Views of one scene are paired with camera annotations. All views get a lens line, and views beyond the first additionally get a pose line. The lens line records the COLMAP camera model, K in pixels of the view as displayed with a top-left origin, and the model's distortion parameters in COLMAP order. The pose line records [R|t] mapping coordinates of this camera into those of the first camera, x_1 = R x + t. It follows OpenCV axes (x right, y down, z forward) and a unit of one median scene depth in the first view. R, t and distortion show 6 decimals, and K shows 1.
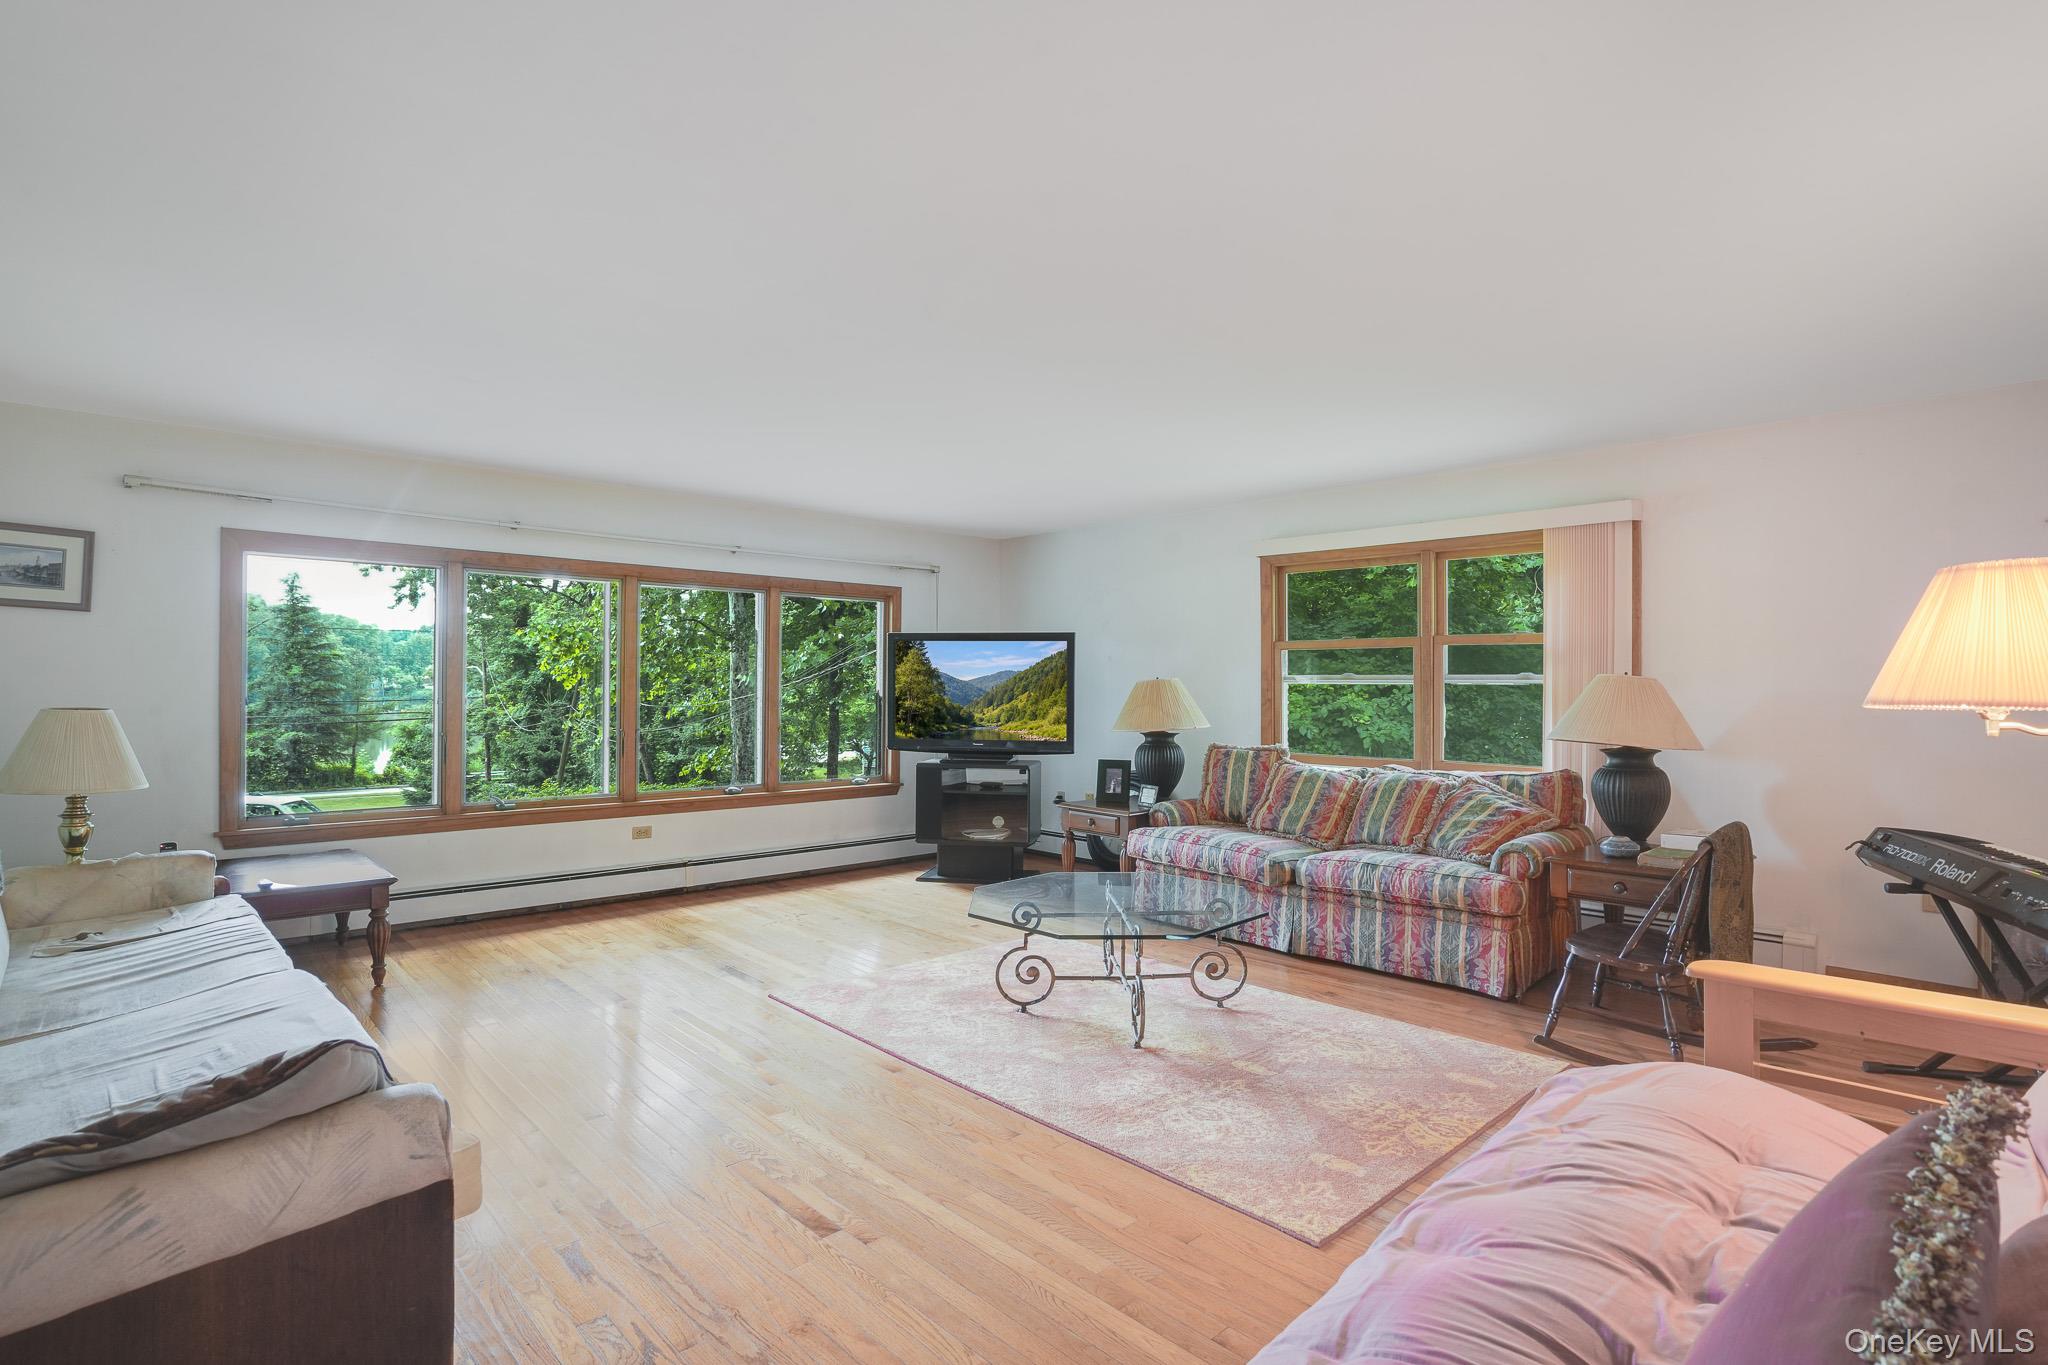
lens RADIAL K [[1083.3, 0, 1024.0], [0, 1083.3, 682.5], [0, 0, 1]] dist [-0.051442, 0.035639]
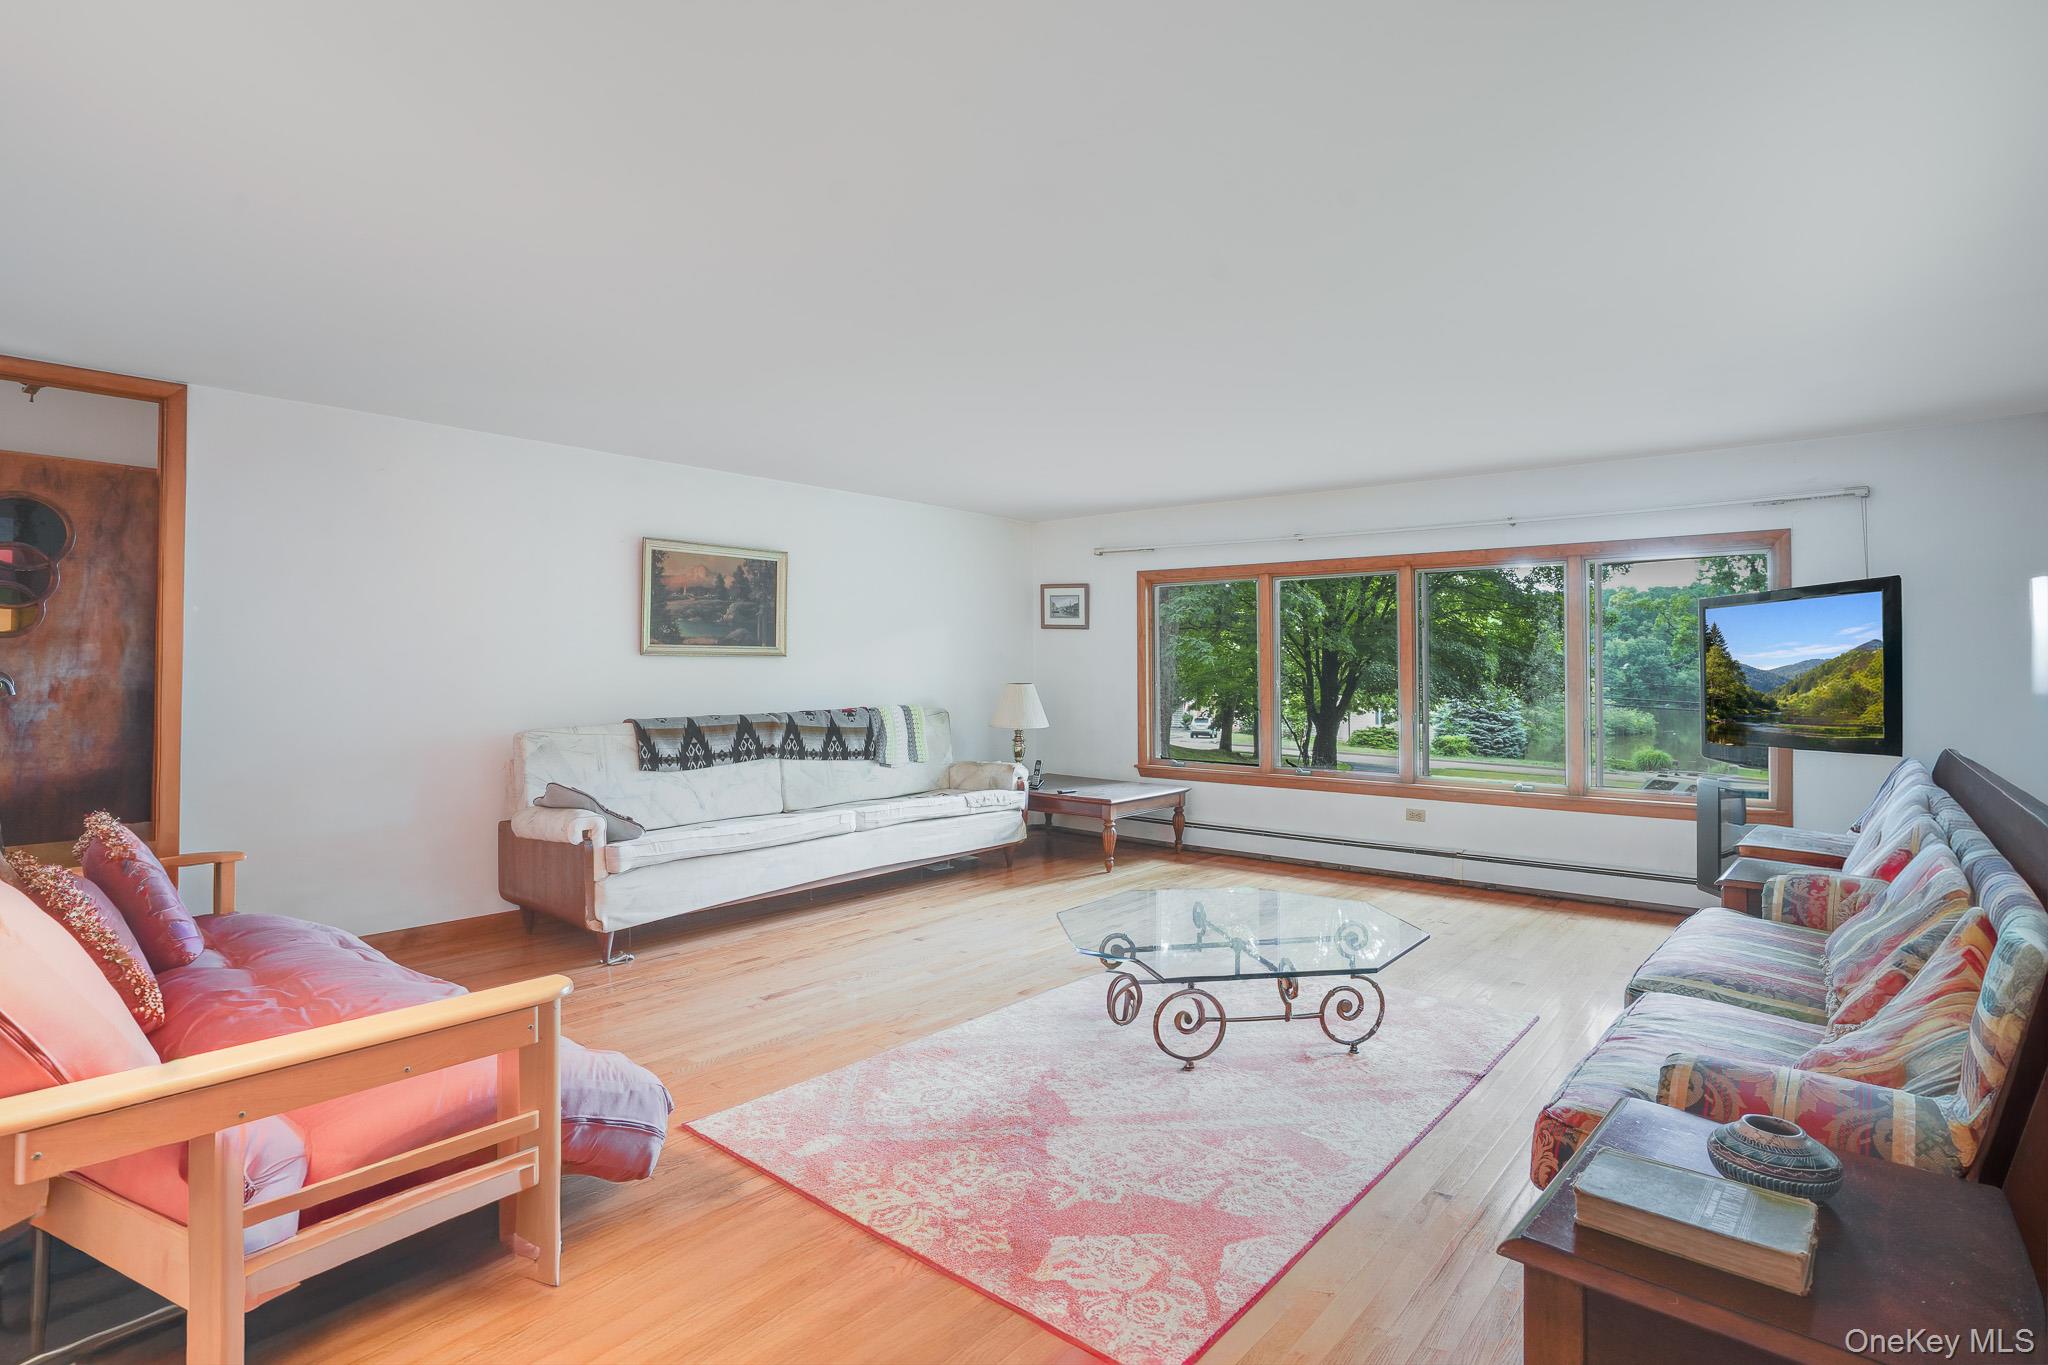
lens RADIAL K [[1083.3, 0, 1024.0], [0, 1083.3, 682.5], [0, 0, 1]] dist [-0.051442, 0.035639]
pose [[0.080373, 0.004356, -0.996755, 0.902567], [-0.008005, 0.999961, 0.003724, 0.015131], [0.996733, 0.007679, 0.080405, 0.769706]]
